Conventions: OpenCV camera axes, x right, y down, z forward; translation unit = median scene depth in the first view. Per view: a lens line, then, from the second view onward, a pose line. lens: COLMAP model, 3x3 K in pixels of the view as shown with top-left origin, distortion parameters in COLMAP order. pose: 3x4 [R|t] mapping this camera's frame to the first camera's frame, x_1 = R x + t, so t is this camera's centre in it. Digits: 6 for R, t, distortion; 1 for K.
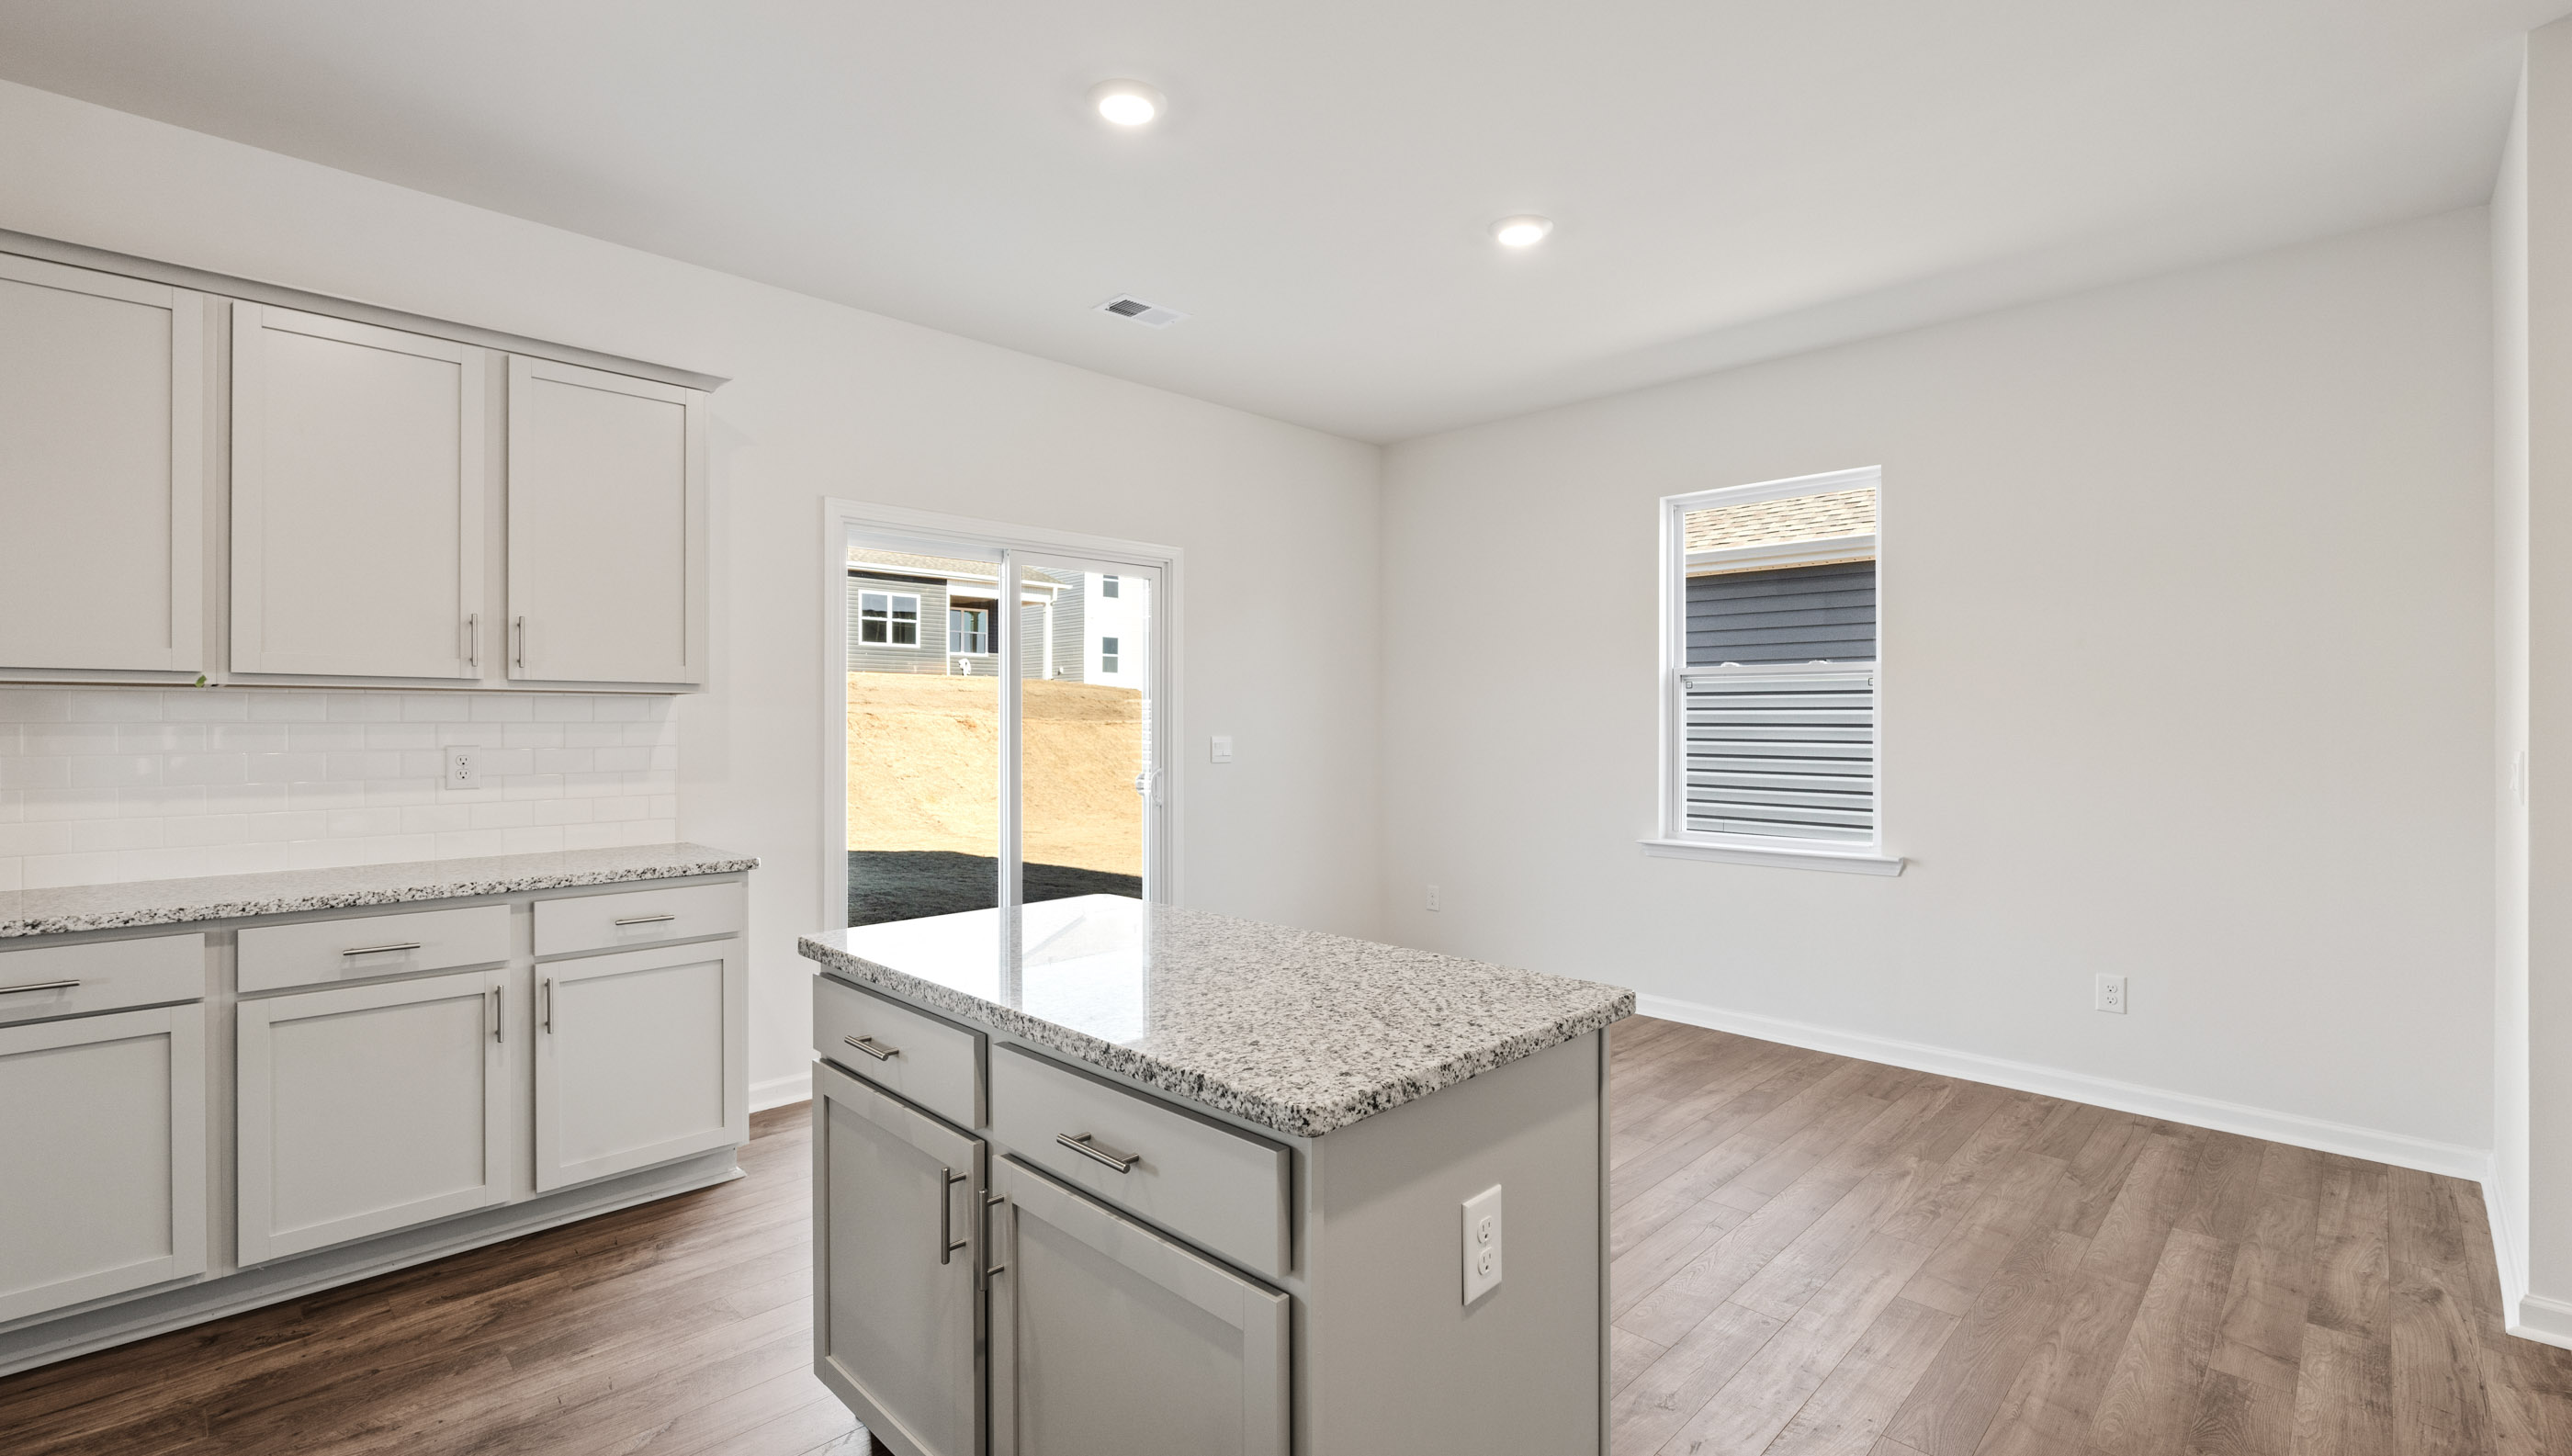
lens RADIAL K [[1122.8, 0, 1286.3], [0, 1122.8, 722.7], [0, 0, 1]] dist [0.002882, -0.000661]
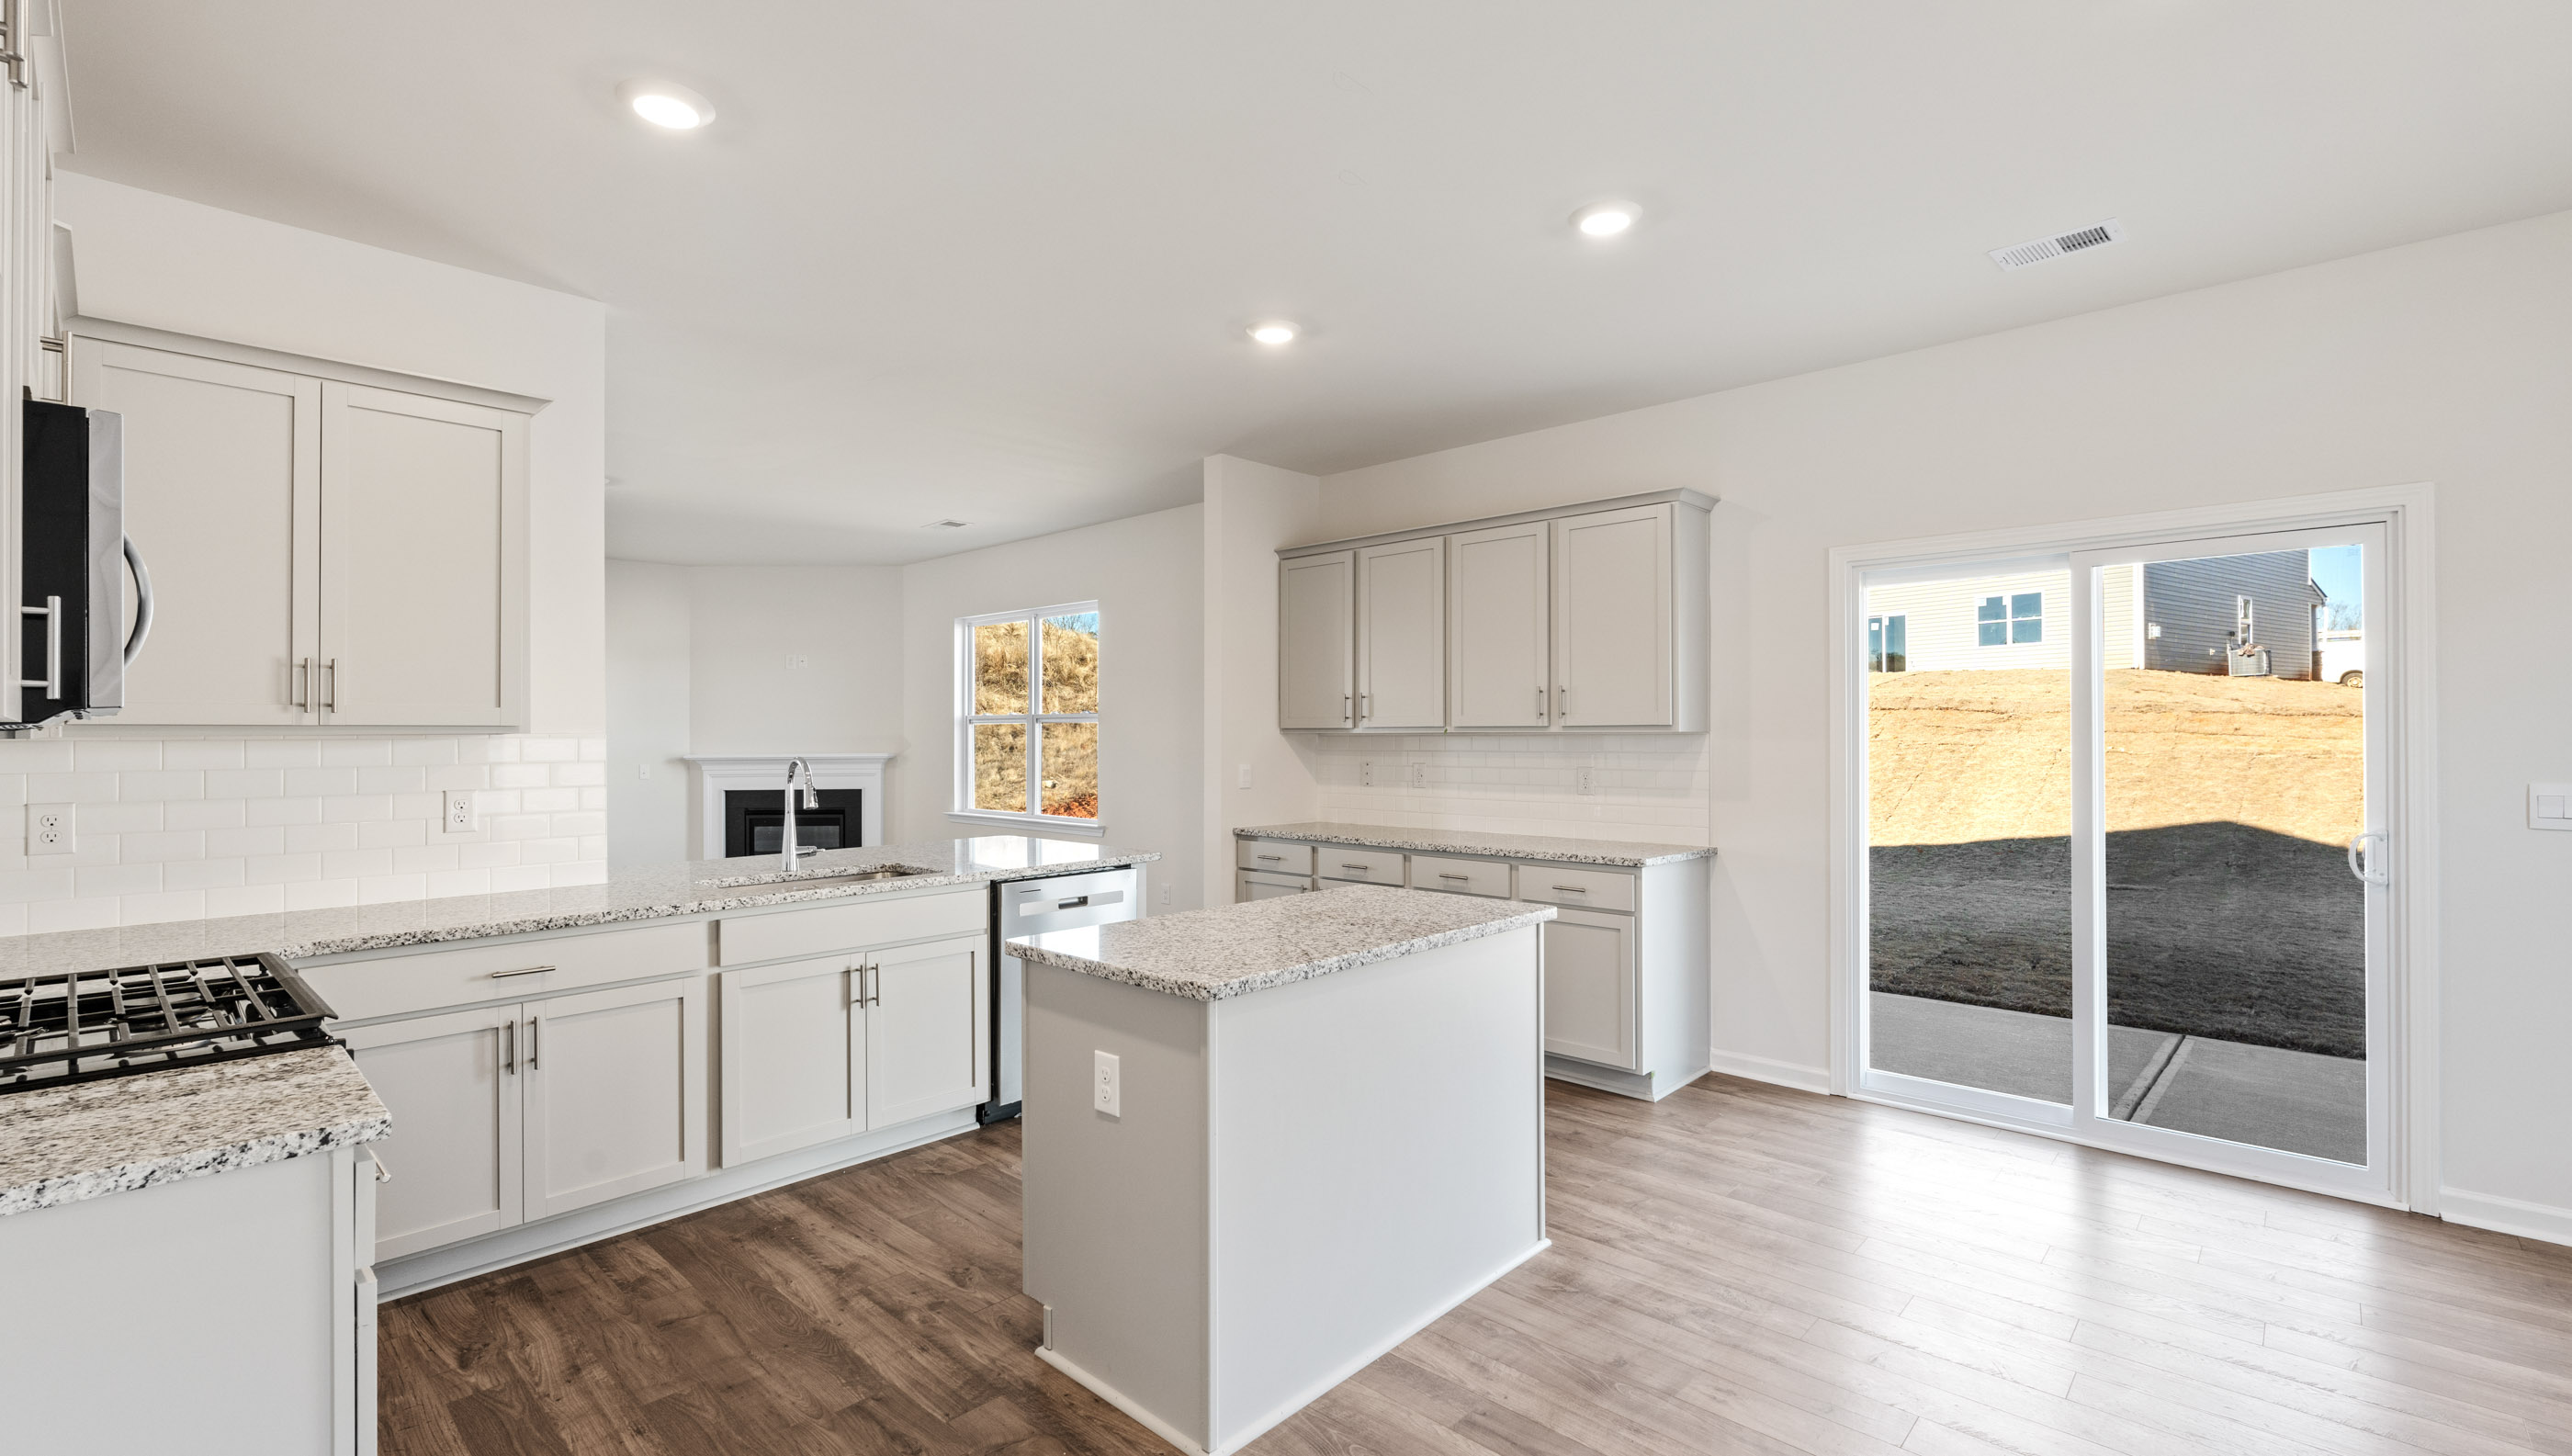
lens RADIAL K [[1122.8, 0, 1275.6], [0, 1122.8, 722.0], [0, 0, 1]] dist [0.002882, -0.000661]
pose [[0.023284, -0.010883, -0.999670, 0.758104], [0.004588, 0.999931, -0.010779, -0.025082], [0.999718, -0.004335, 0.023332, 0.490506]]
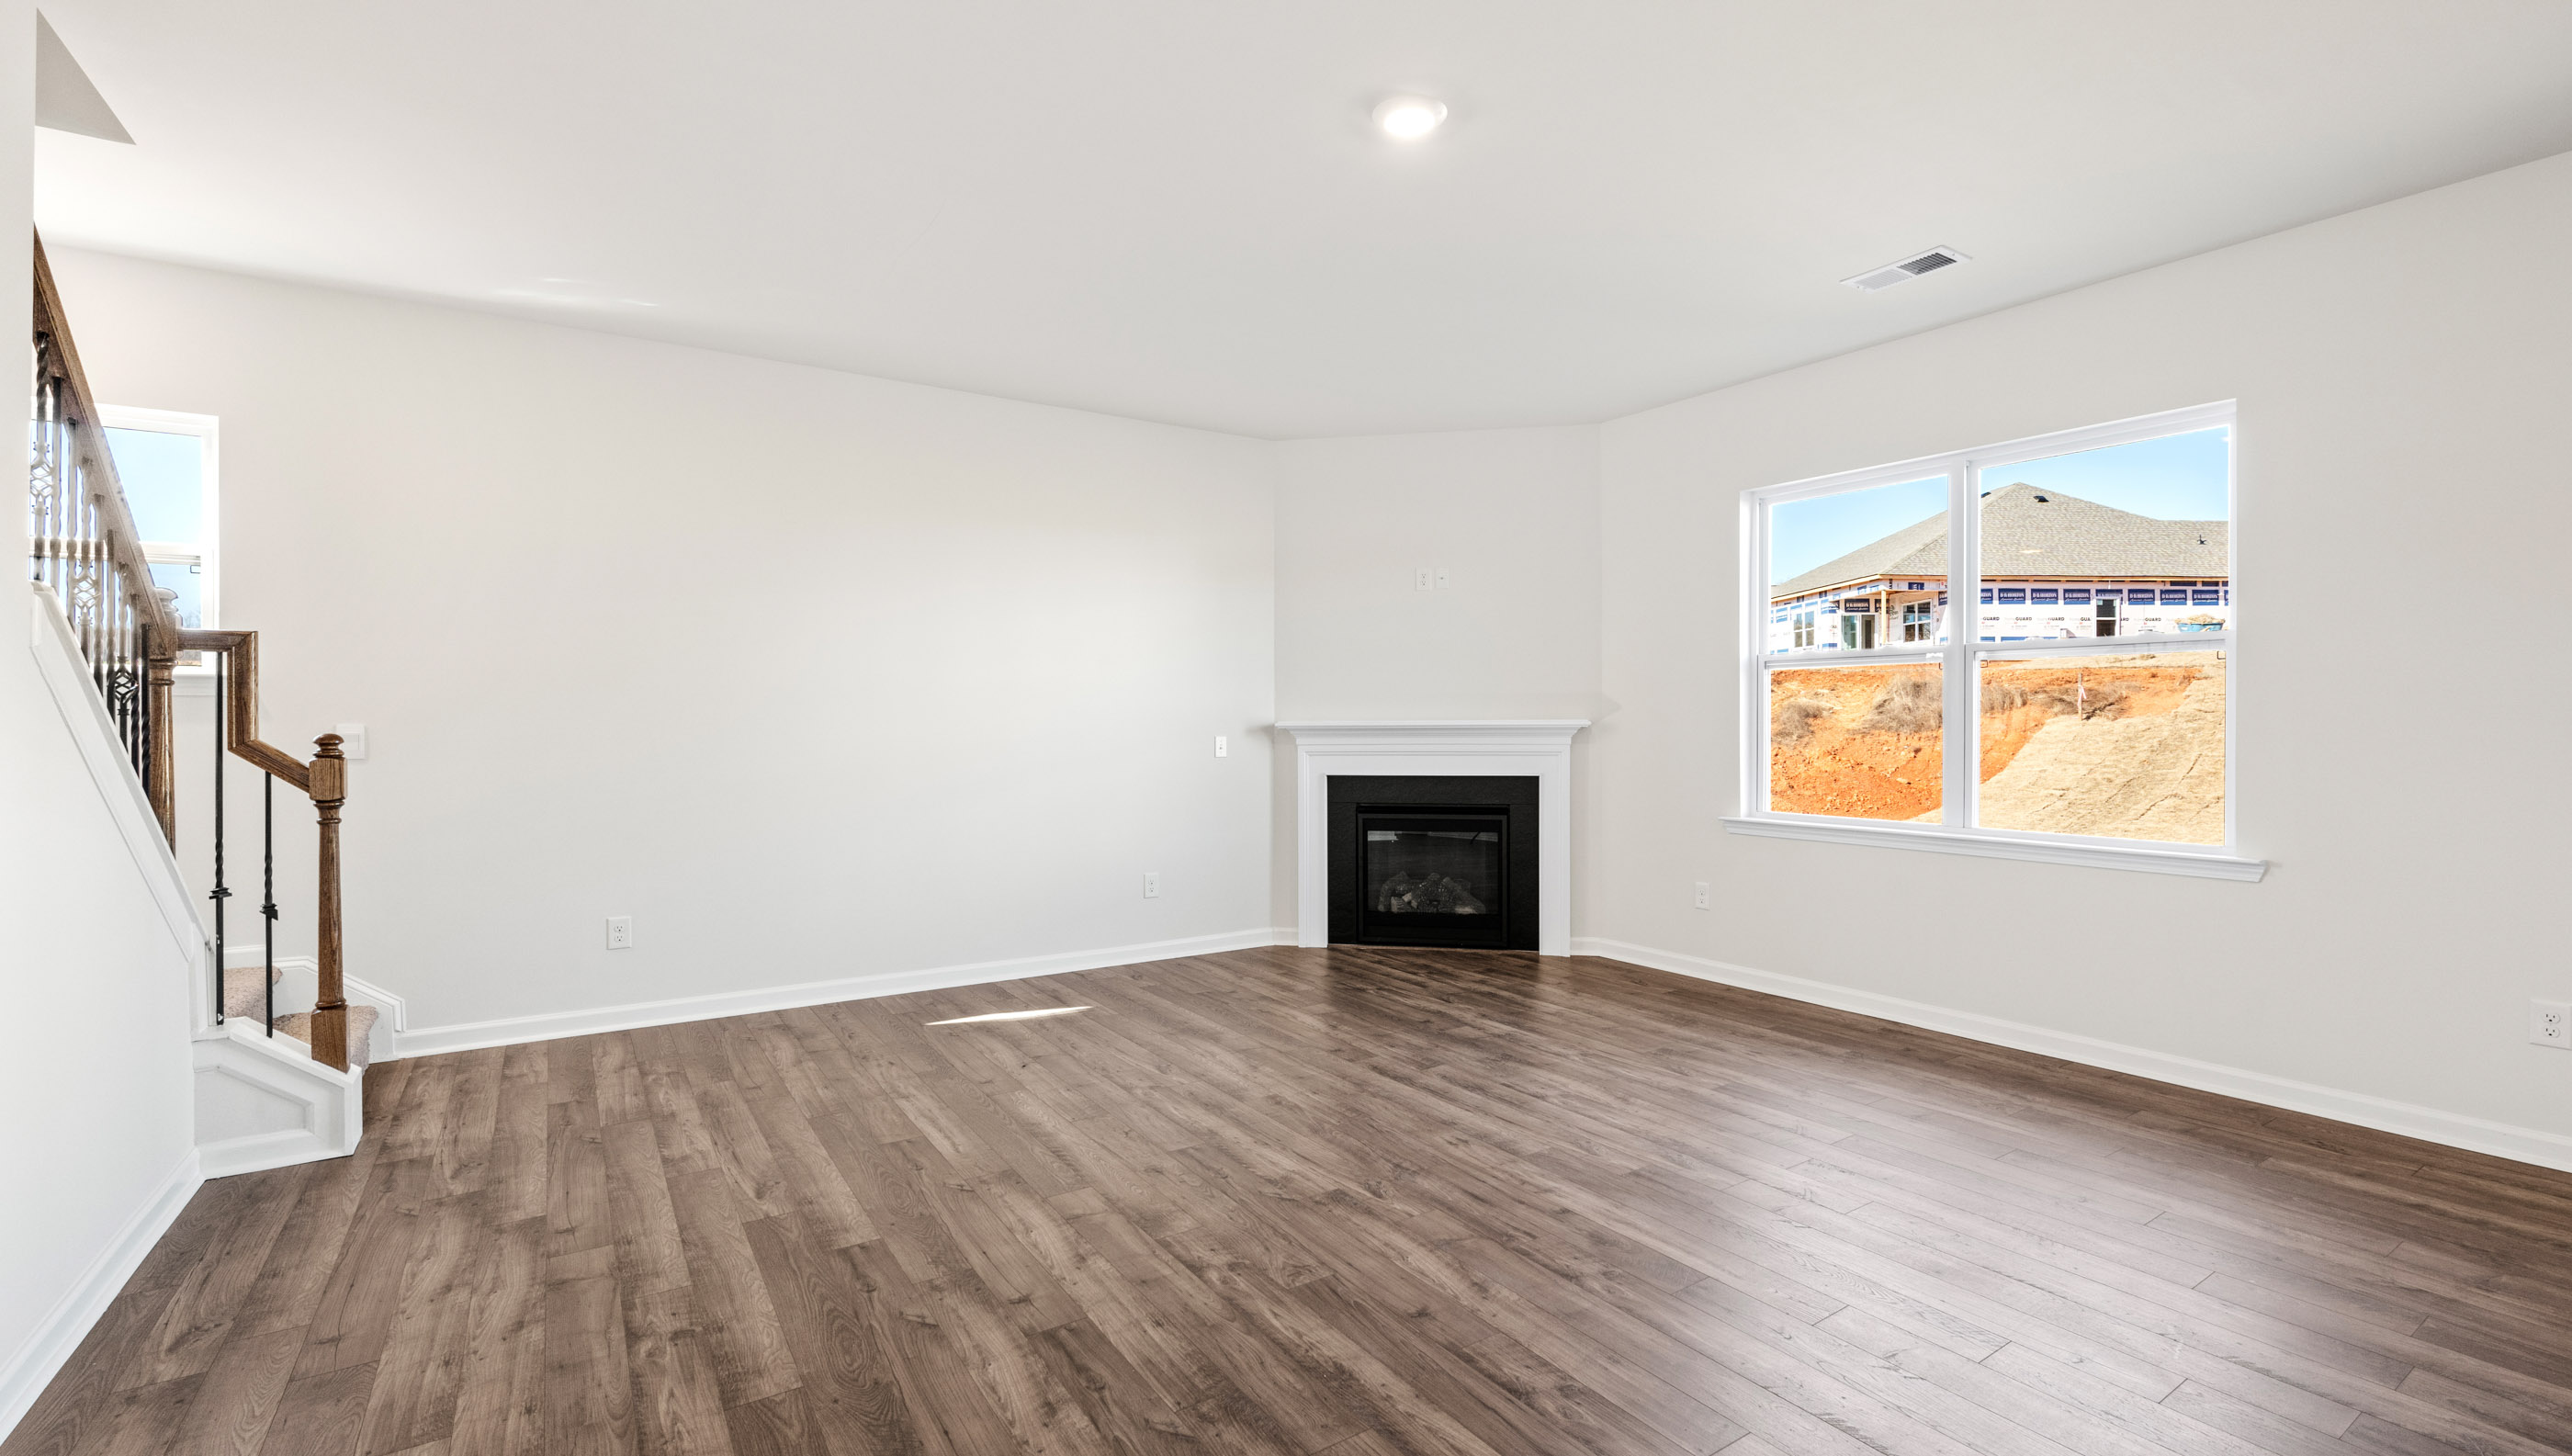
lens RADIAL K [[1122.8, 0, 1313.7], [0, 1122.8, 714.8], [0, 0, 1]] dist [0.002882, -0.000661]
pose [[-0.193364, -0.001829, -0.981125, -0.190447], [0.003054, 0.999992, -0.002466, 0.010800], [0.981122, -0.003473, -0.193357, -0.427318]]
